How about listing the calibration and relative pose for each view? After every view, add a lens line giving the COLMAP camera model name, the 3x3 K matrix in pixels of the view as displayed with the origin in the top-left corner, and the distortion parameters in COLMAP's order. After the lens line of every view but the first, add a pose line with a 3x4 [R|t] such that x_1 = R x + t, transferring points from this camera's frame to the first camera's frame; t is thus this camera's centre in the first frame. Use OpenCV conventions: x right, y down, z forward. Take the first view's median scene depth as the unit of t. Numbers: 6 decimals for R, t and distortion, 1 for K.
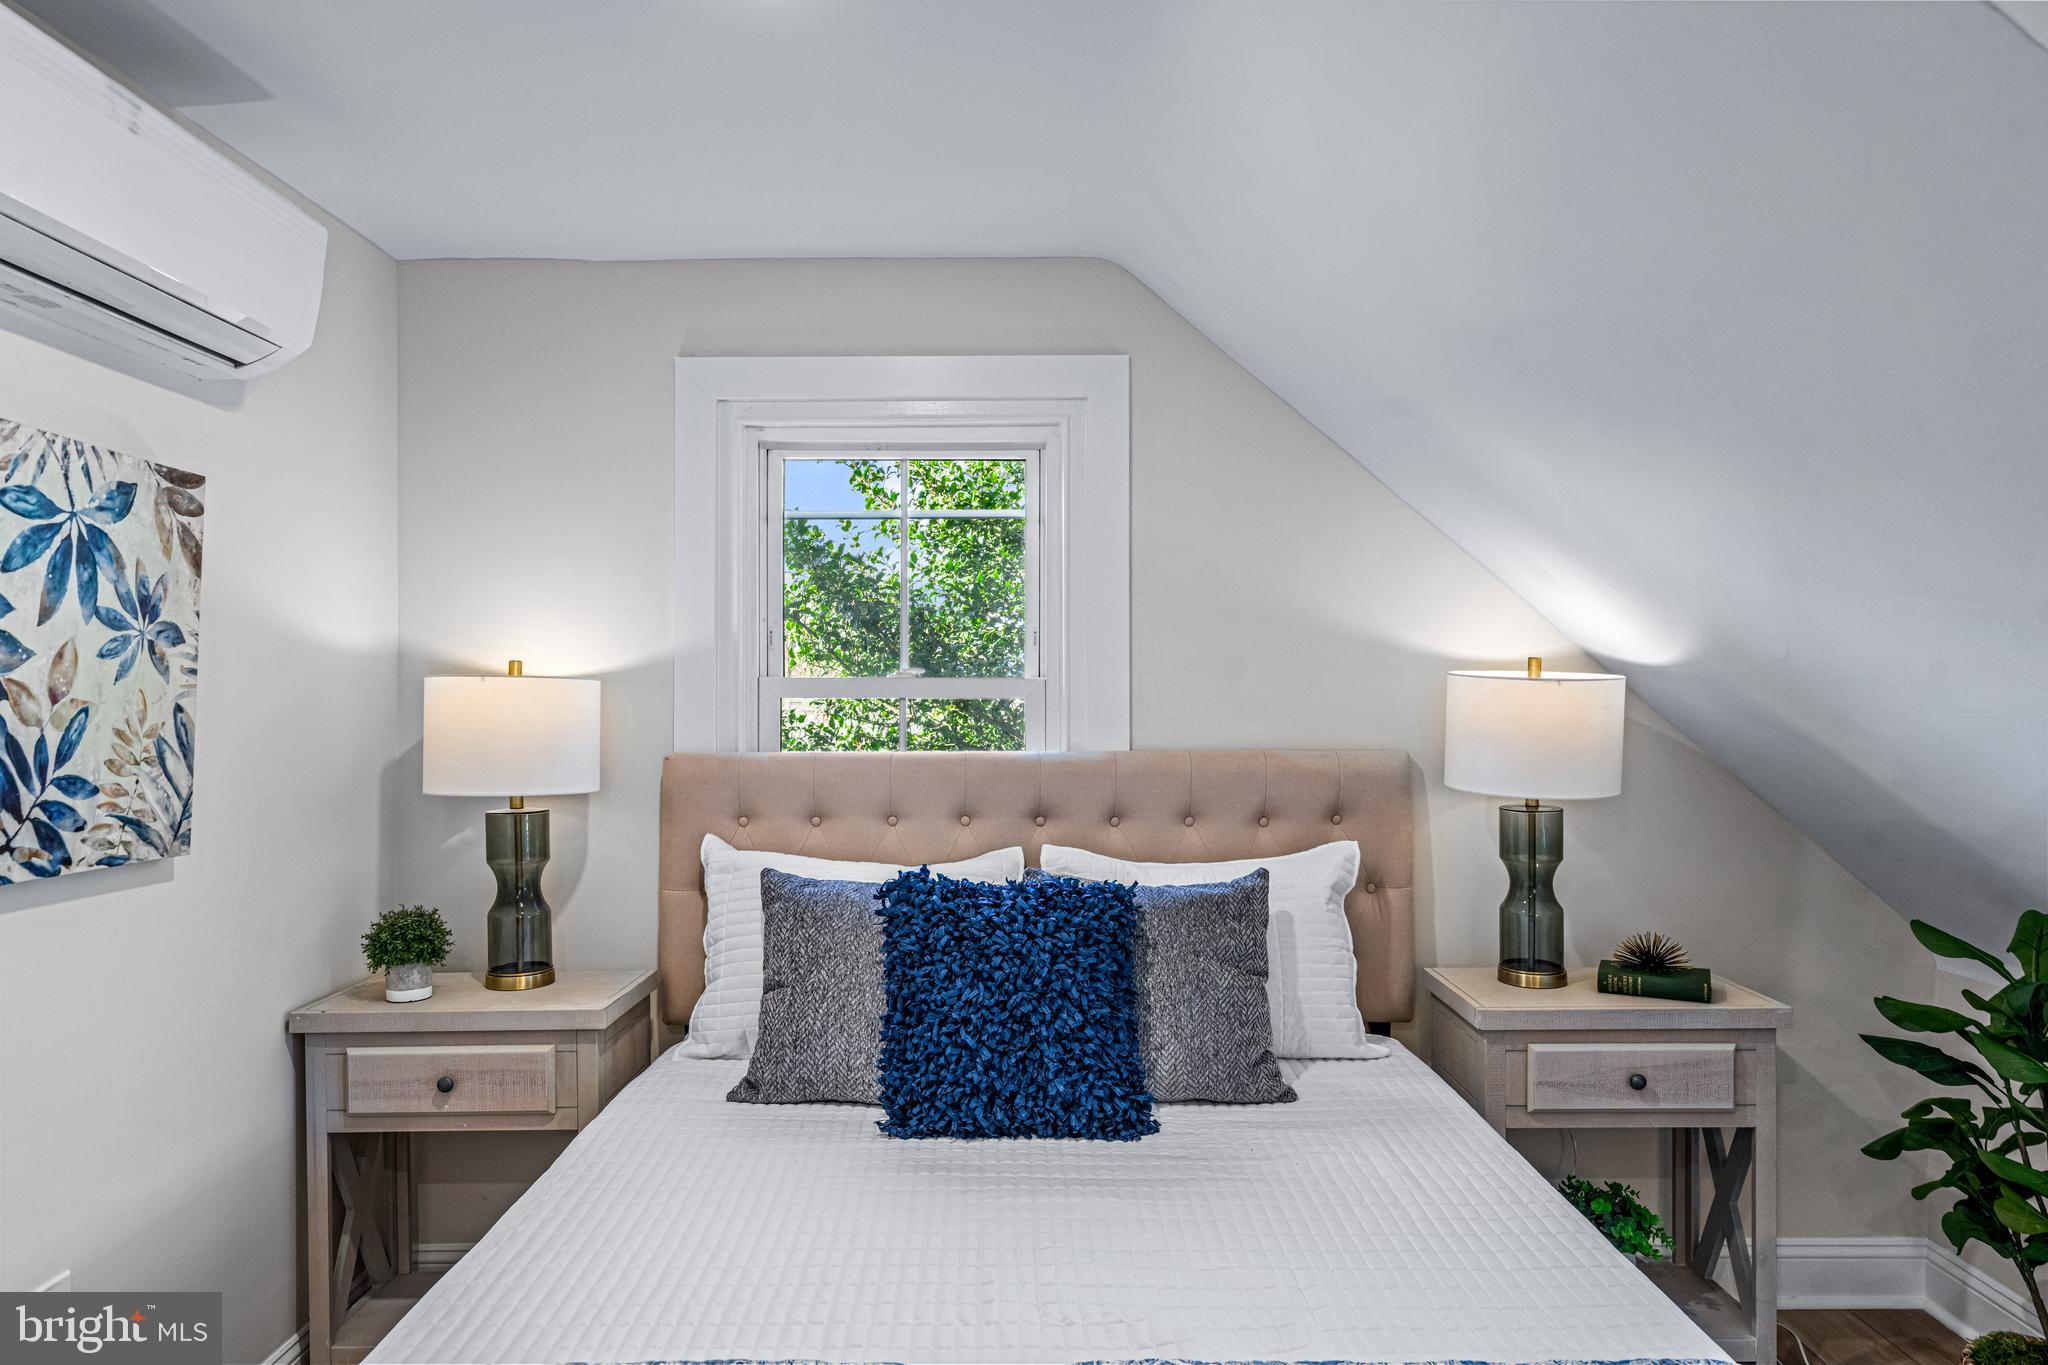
lens RADIAL K [[1293.8, 0, 1024.0], [0, 1293.8, 682.5], [0, 0, 1]] dist [0.000044, 0.000240]
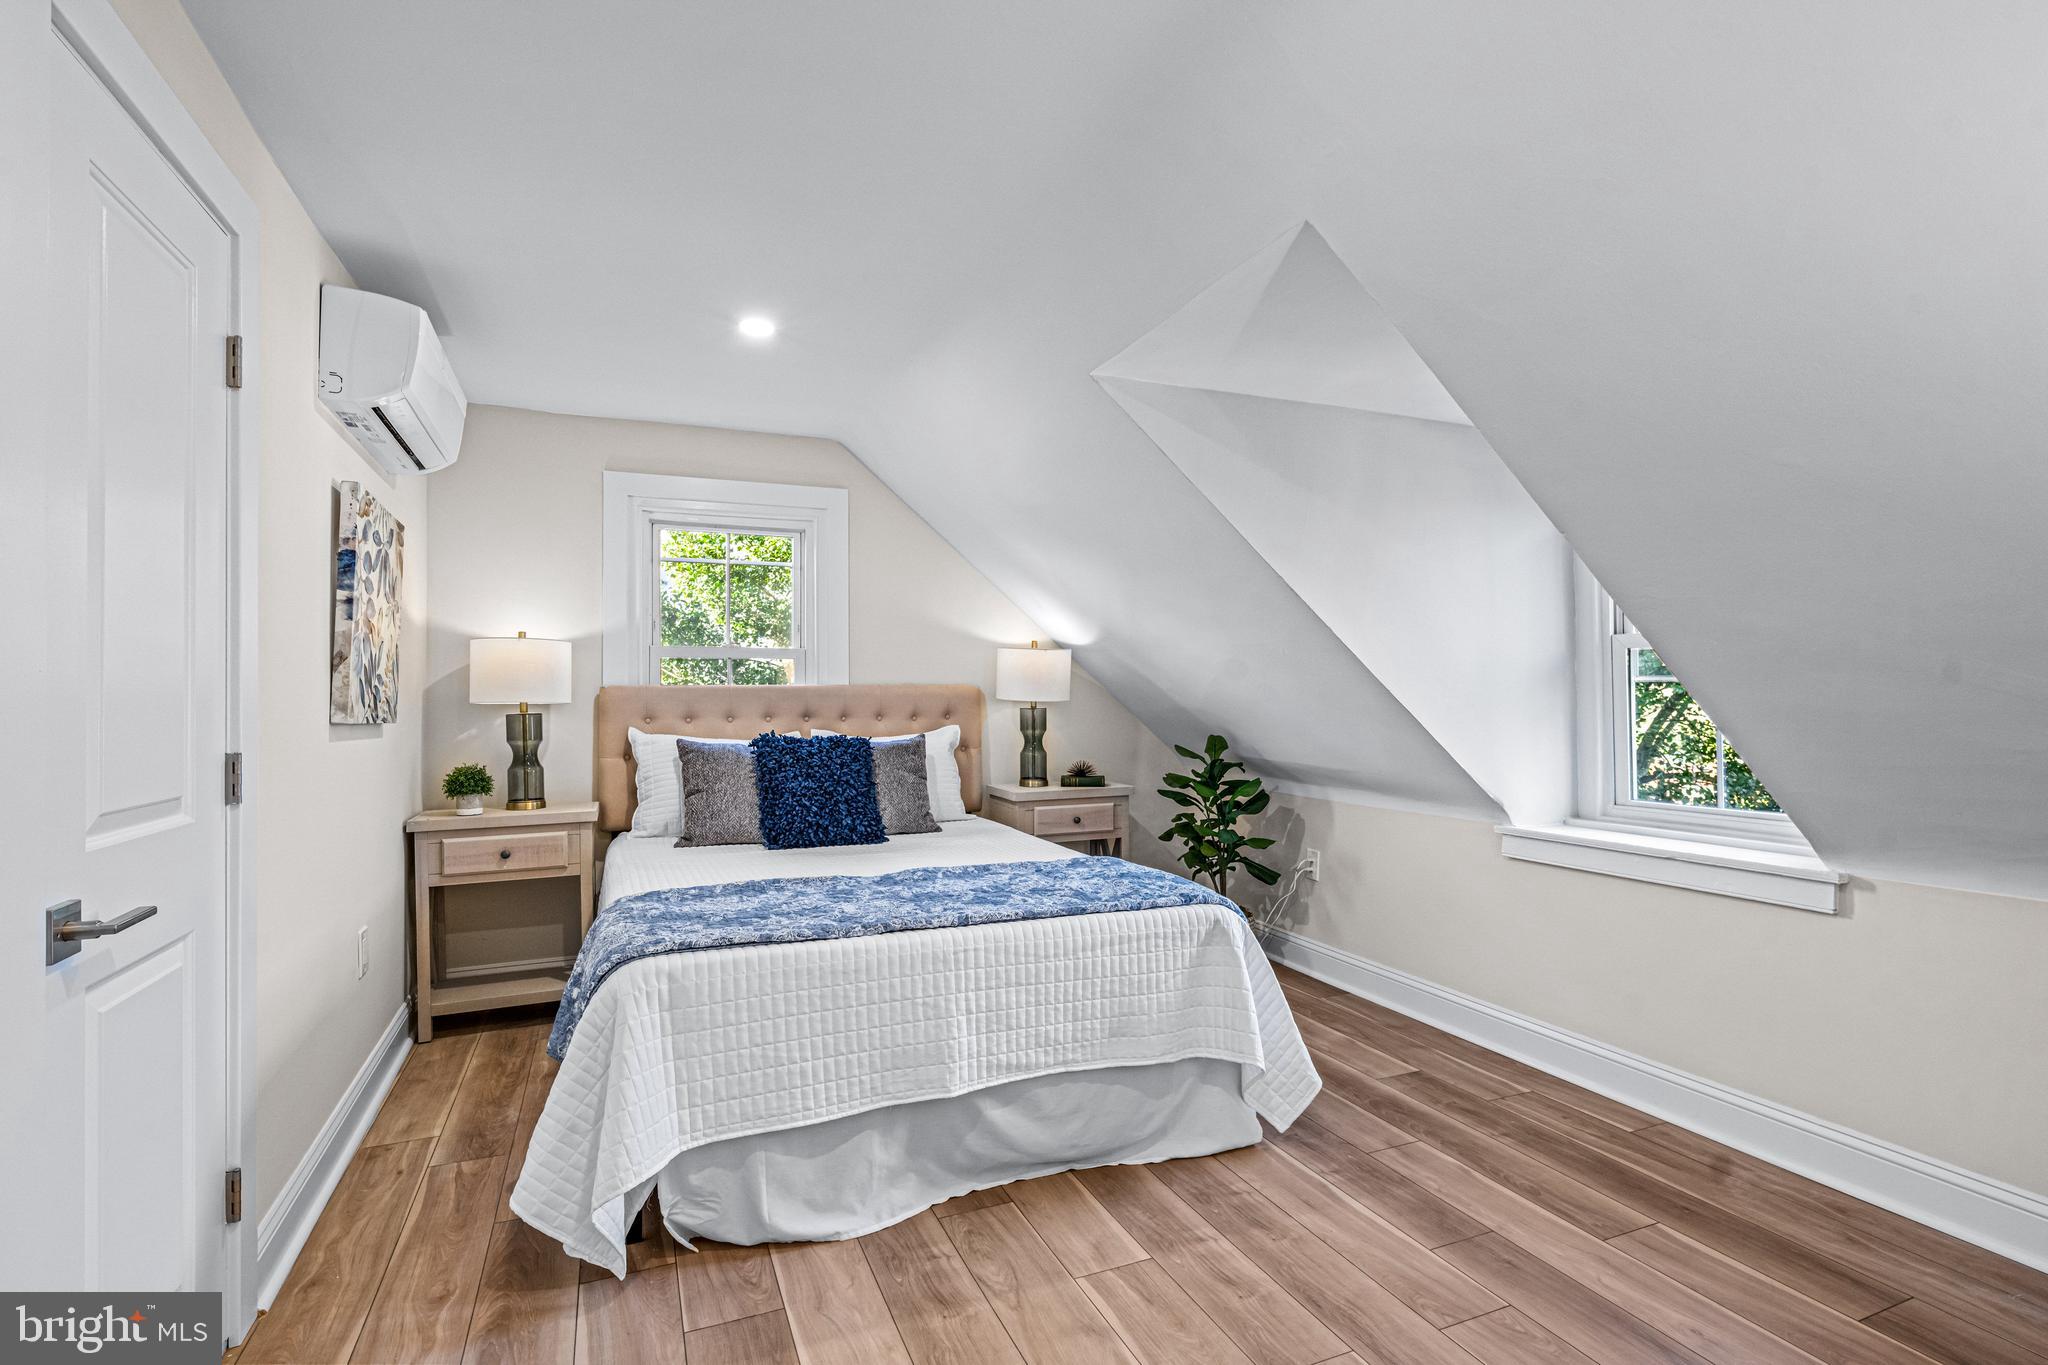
lens RADIAL K [[976.4, 0, 1025.8], [0, 976.4, 685.8], [0, 0, 1]] dist [0.000174, -0.000026]
pose [[0.918442, 0.002180, 0.395549, -0.301987], [0.002144, 0.999943, -0.010489, 0.079694], [-0.395549, 0.010482, 0.918385, -0.573164]]
